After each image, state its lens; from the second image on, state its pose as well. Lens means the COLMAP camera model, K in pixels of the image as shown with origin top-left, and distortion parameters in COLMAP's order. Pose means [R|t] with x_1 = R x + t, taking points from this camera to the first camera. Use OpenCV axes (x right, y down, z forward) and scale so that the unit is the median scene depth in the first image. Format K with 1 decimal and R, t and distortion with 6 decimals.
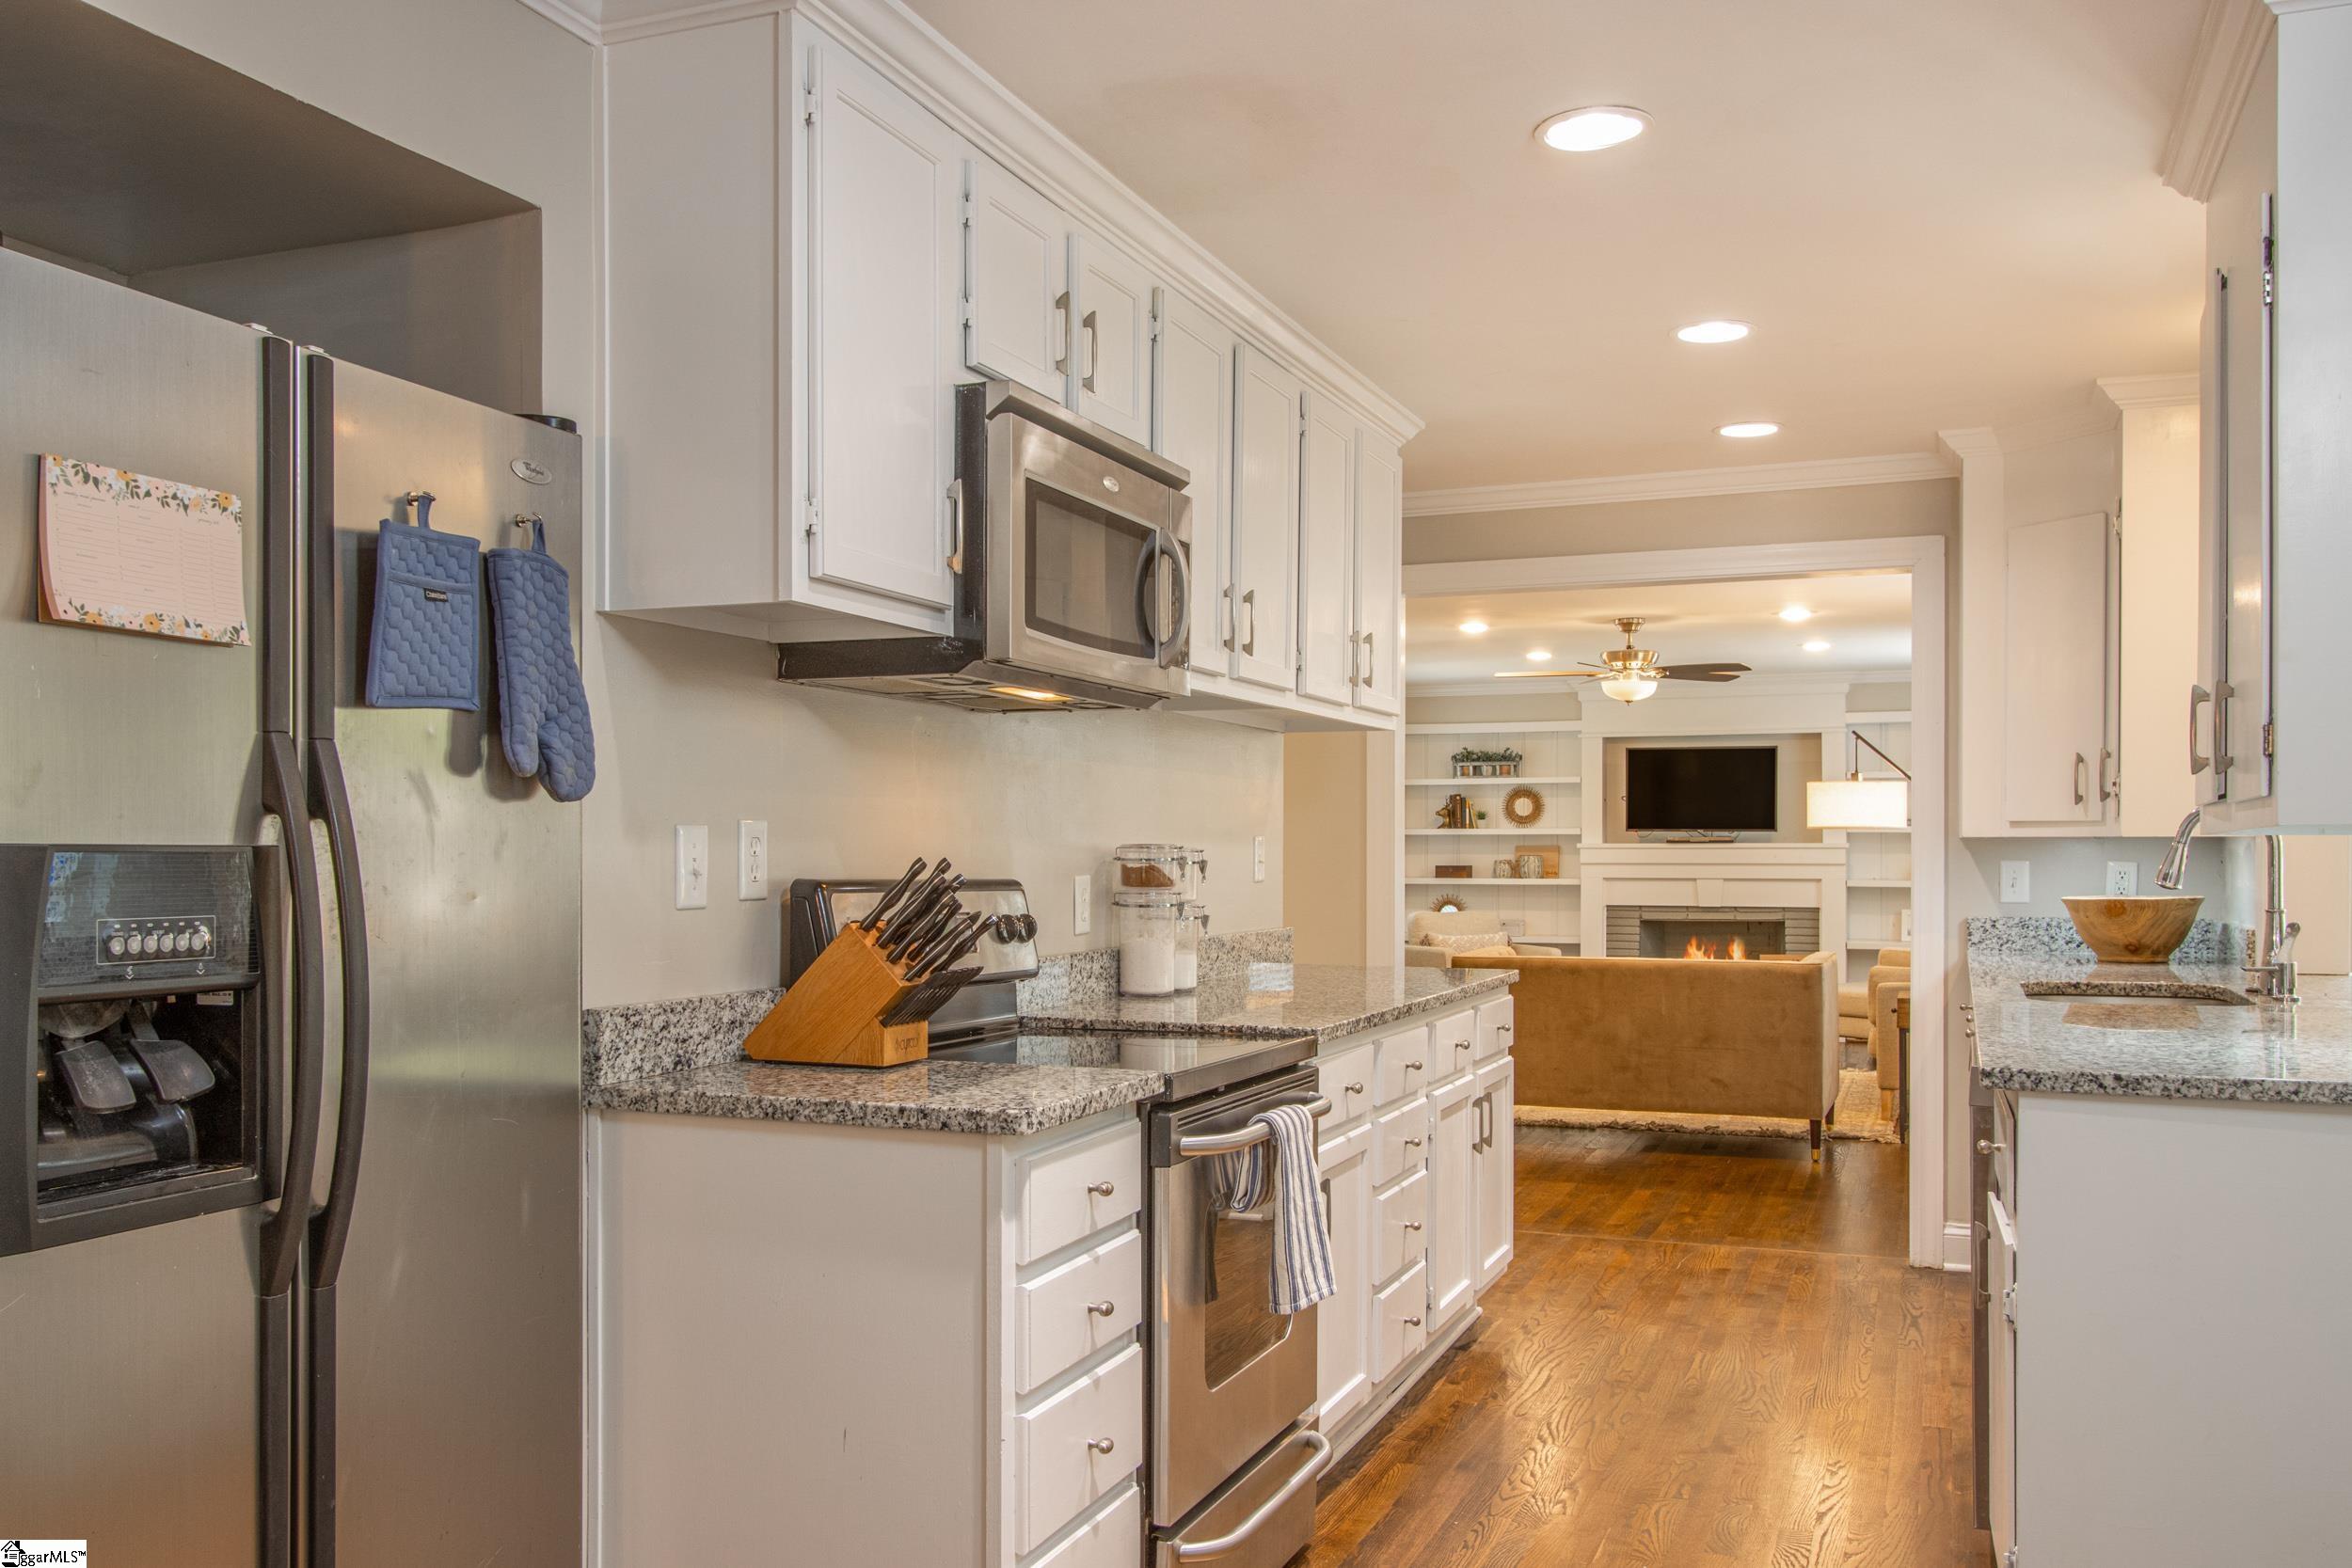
lens RADIAL K [[1987.7, 0, 1097.5], [0, 1987.7, 864.8], [0, 0, 1]] dist [-0.019412, 0.025376]
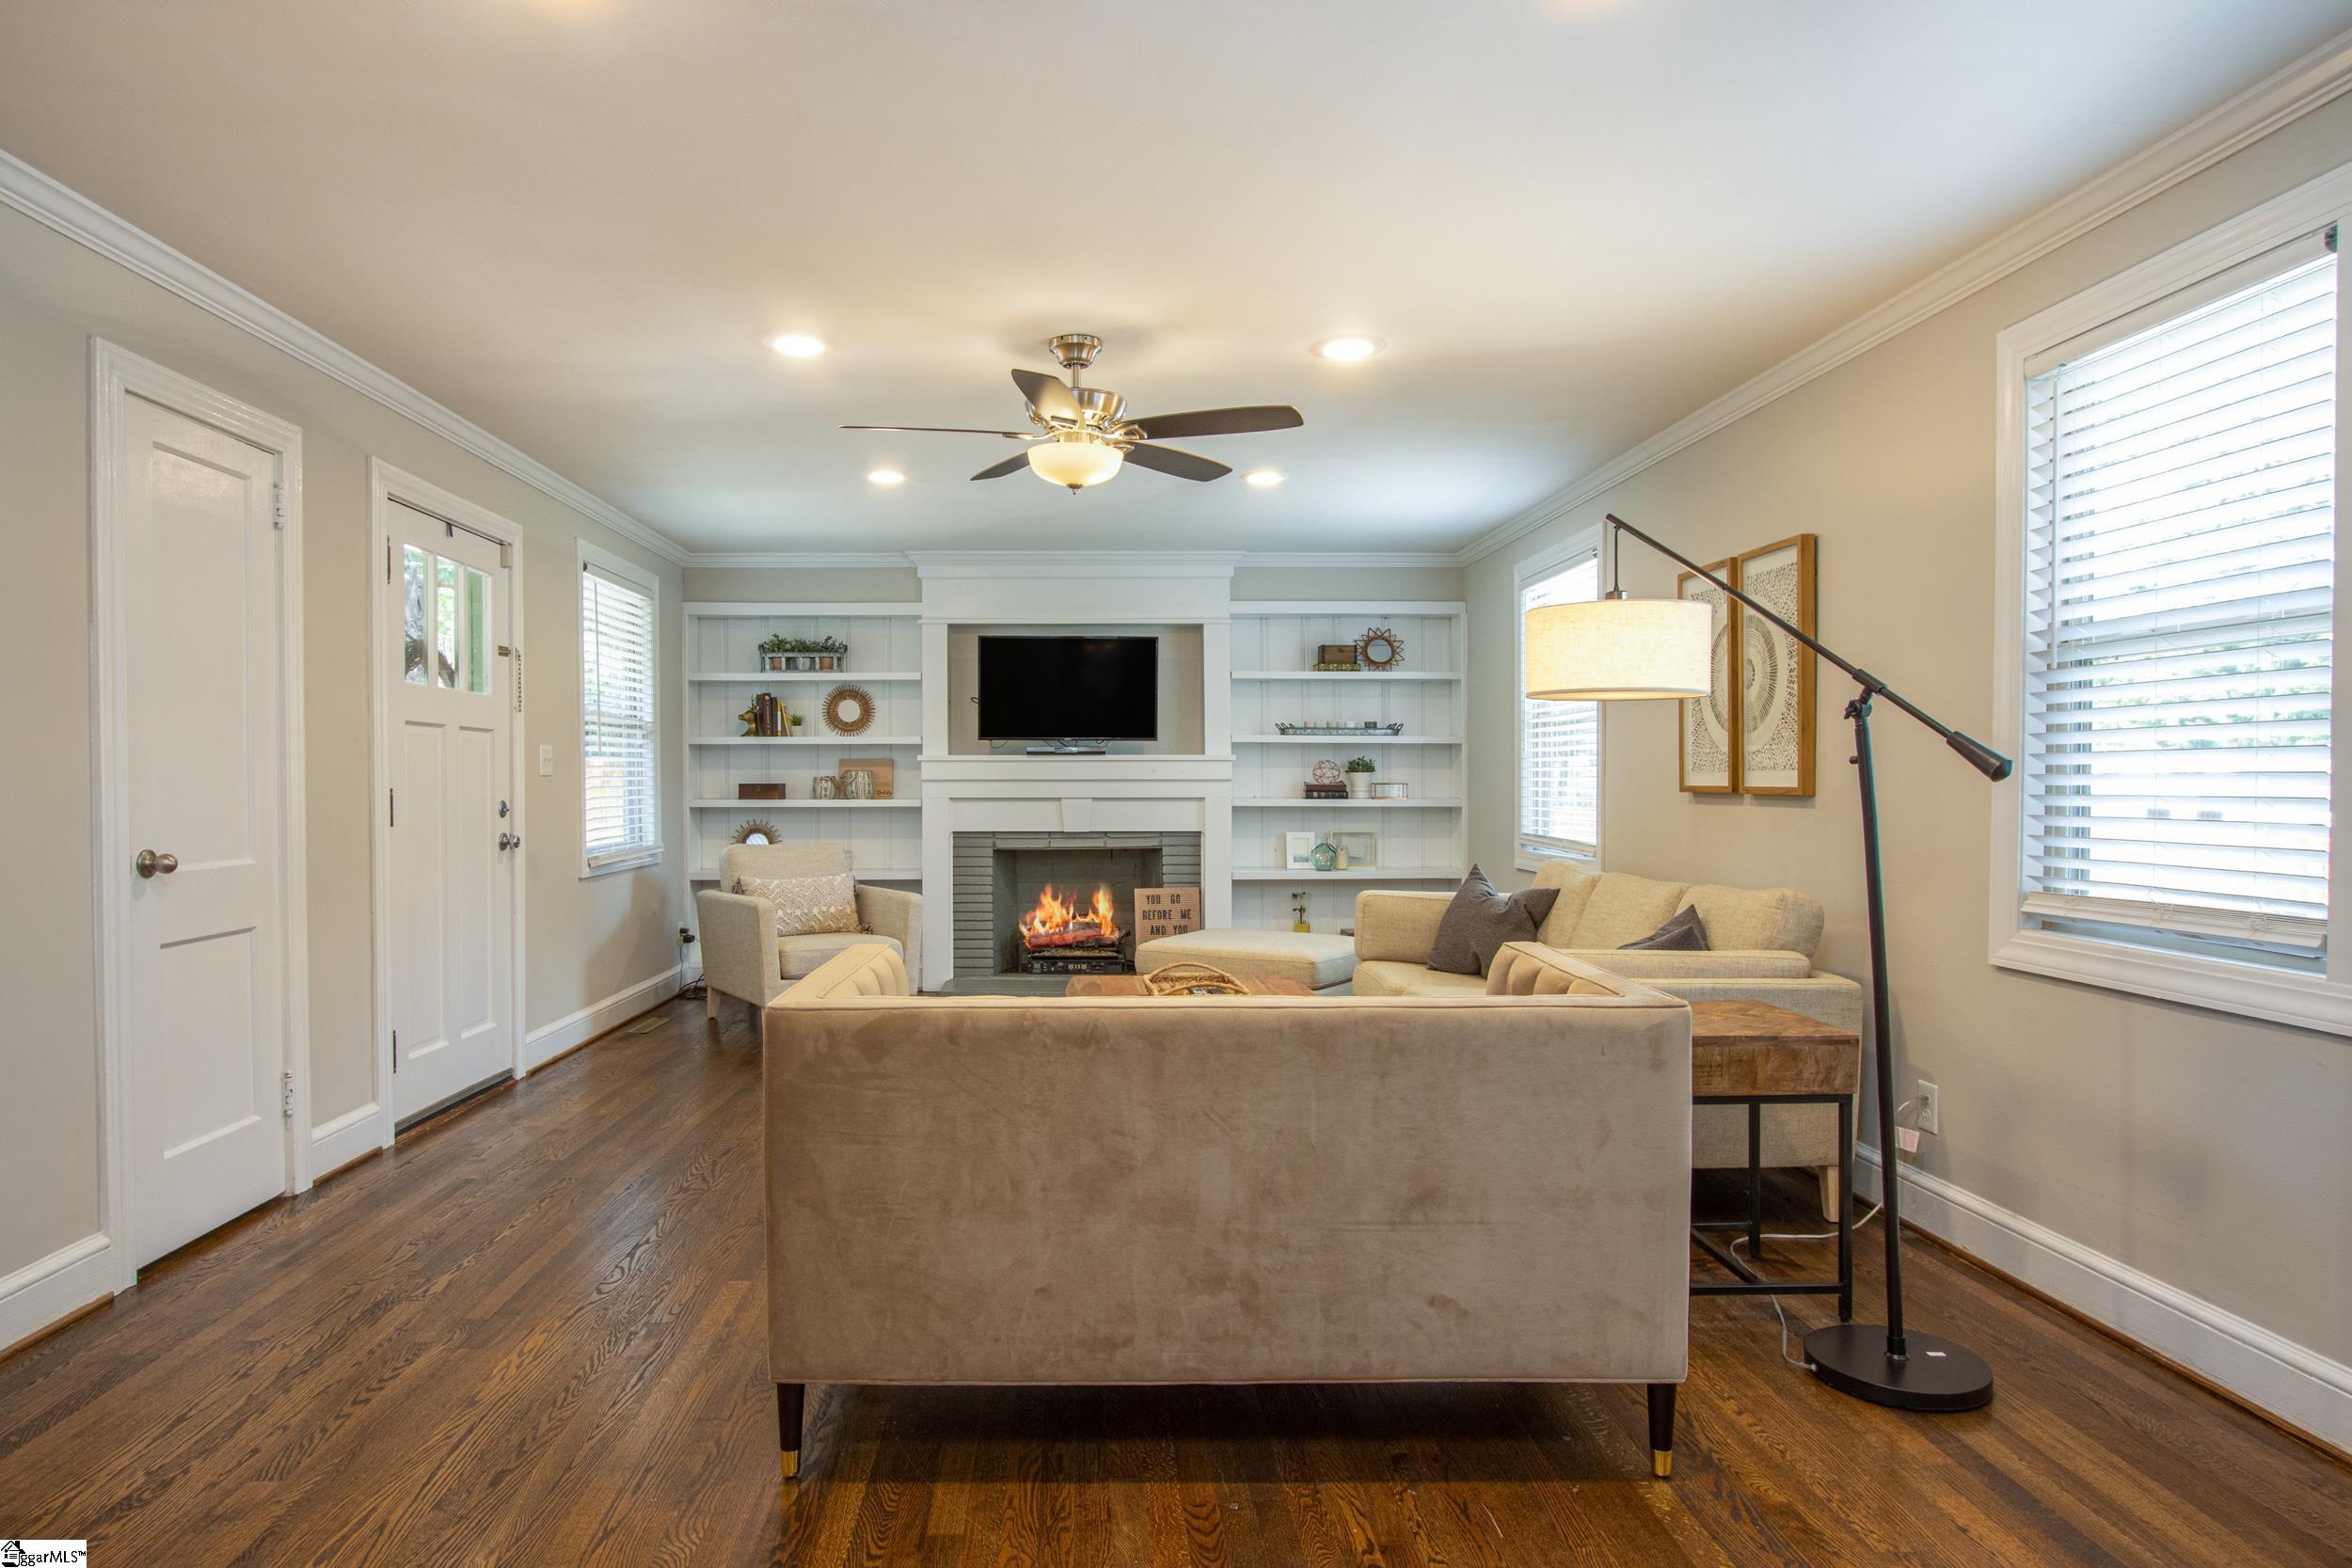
lens RADIAL K [[1401.0, 0, 1092.2], [0, 1401.0, 804.2], [0, 0, 1]] dist [-0.010224, 0.001921]
pose [[0.916728, -0.009195, 0.399406, 0.260253], [0.004959, 0.999920, 0.011638, 0.009410], [-0.399481, -0.008689, 0.916700, 1.474979]]
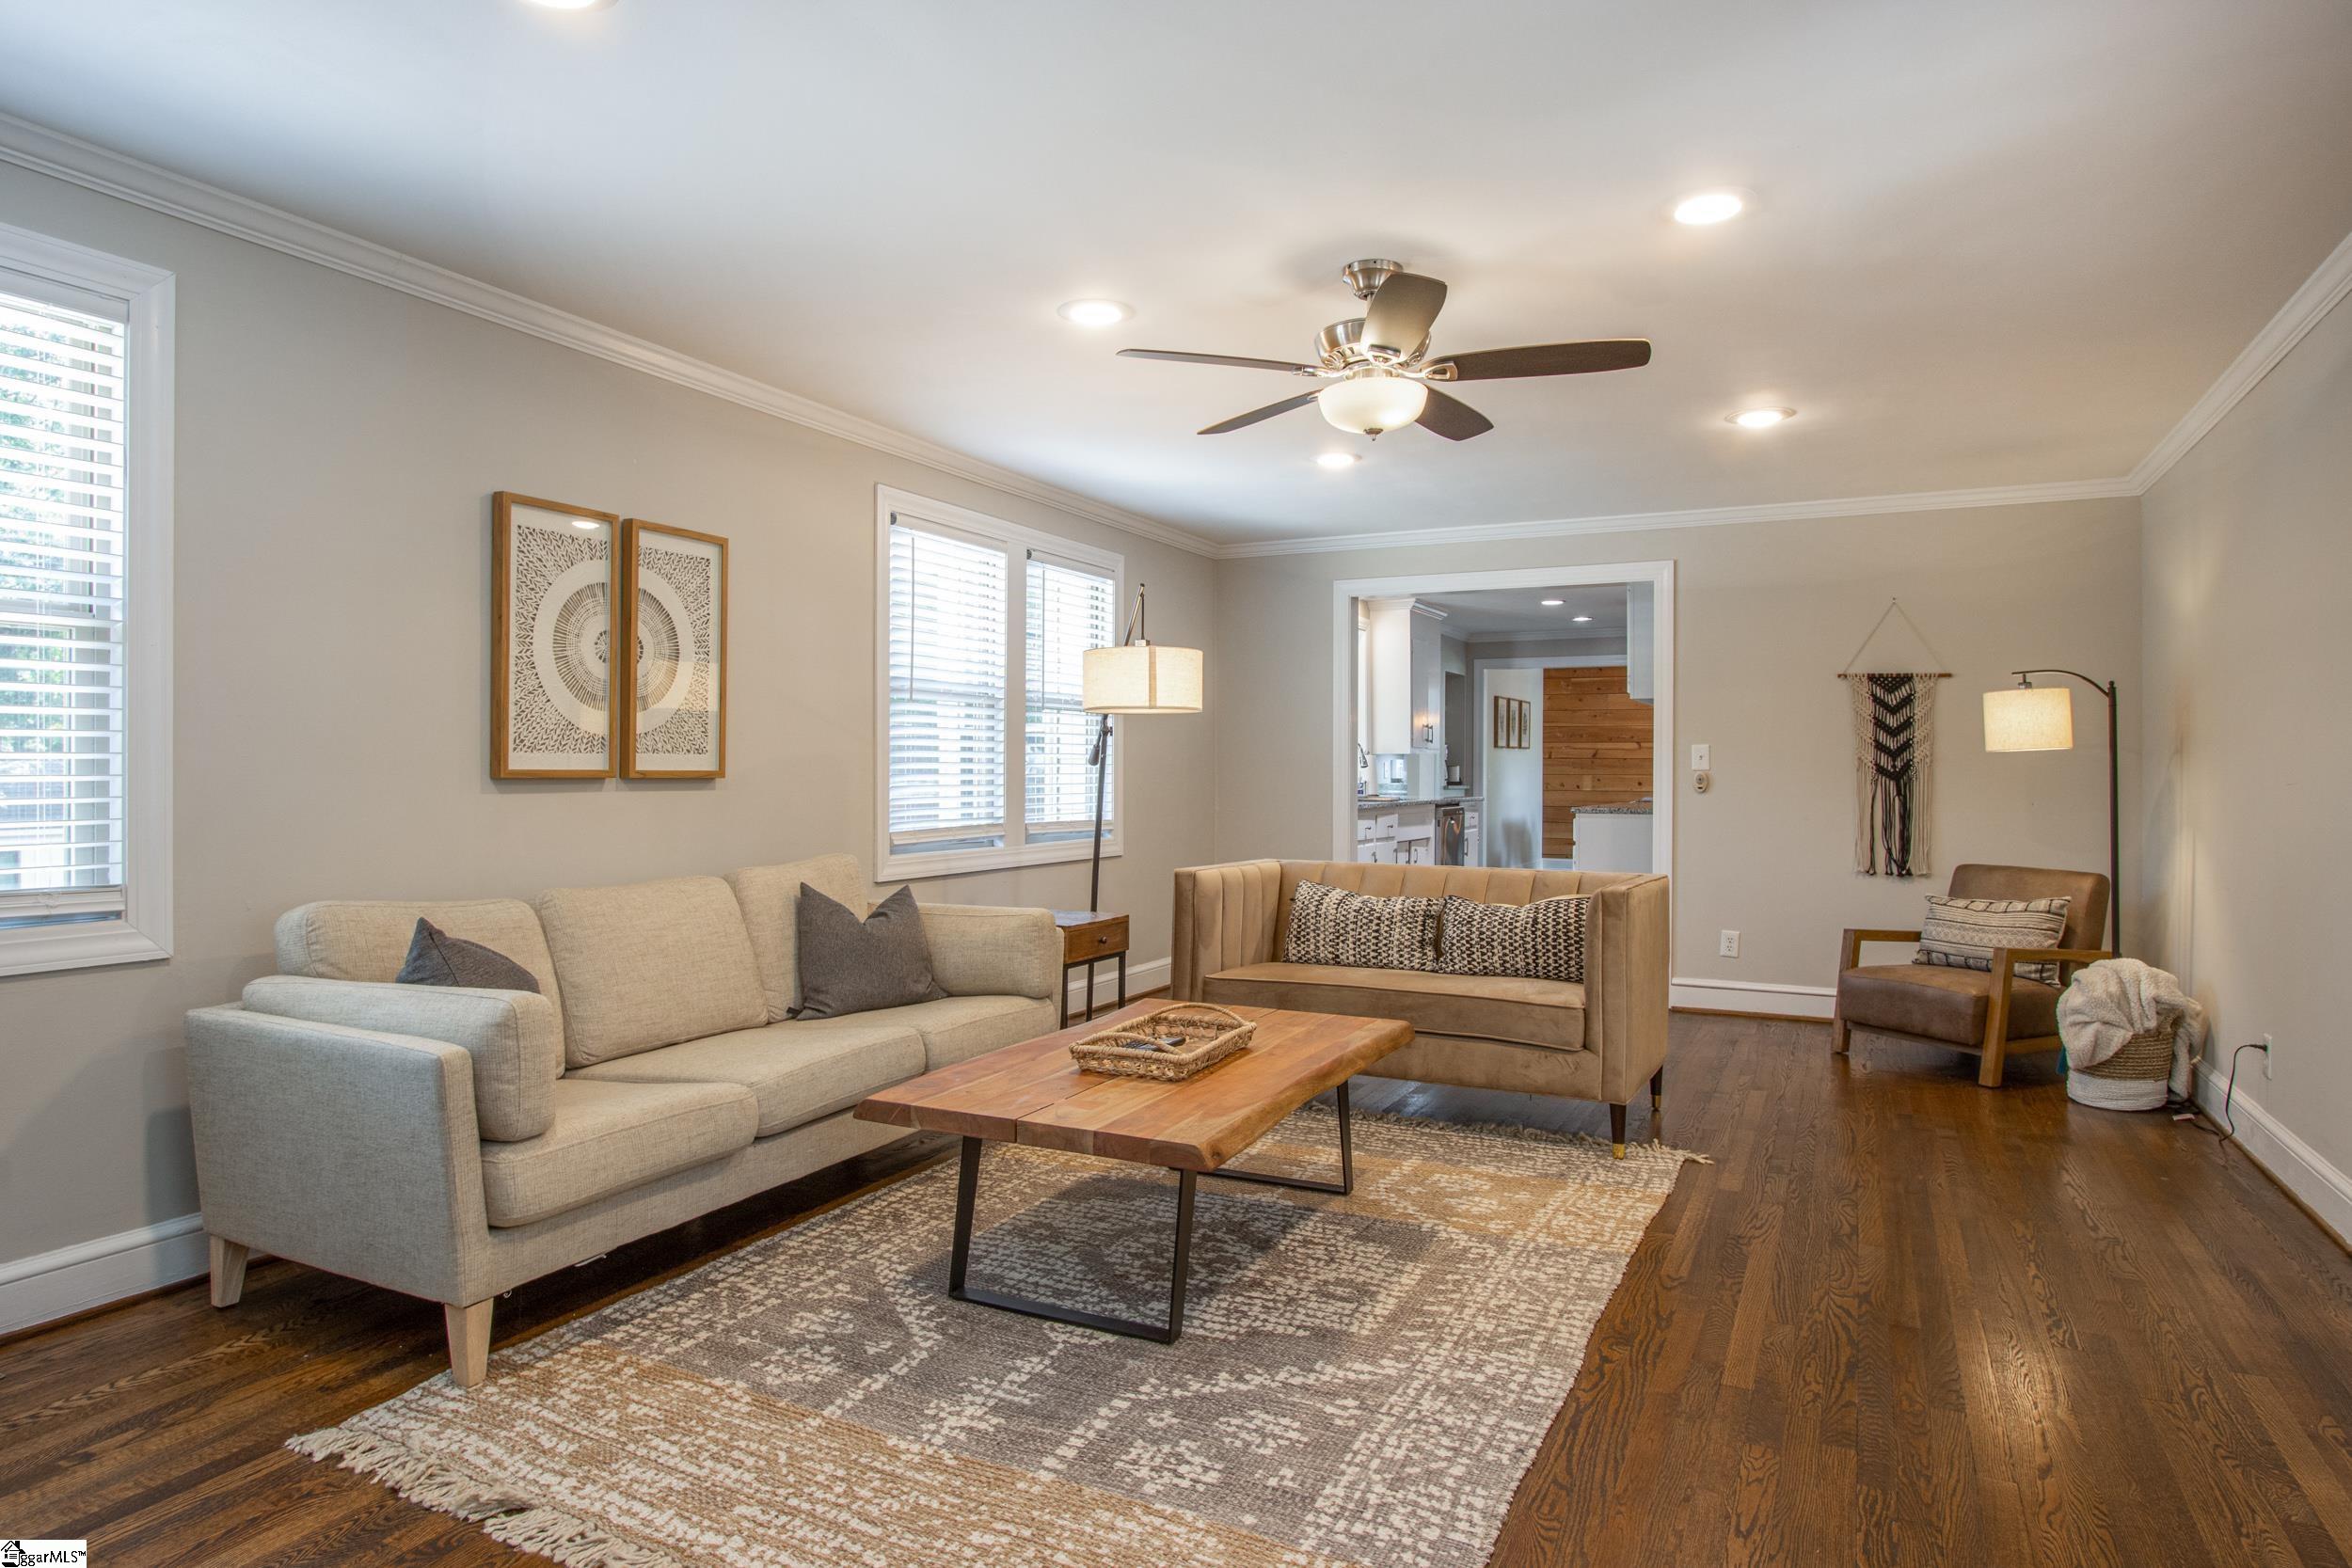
lens RADIAL K [[1401.0, 0, 1131.3], [0, 1401.0, 773.2], [0, 0, 1]] dist [-0.010224, 0.001921]
pose [[-0.996846, -0.004533, 0.079230, 0.721703], [-0.003770, 0.999945, 0.009775, 0.001509], [-0.079269, 0.009445, -0.996808, 3.227260]]
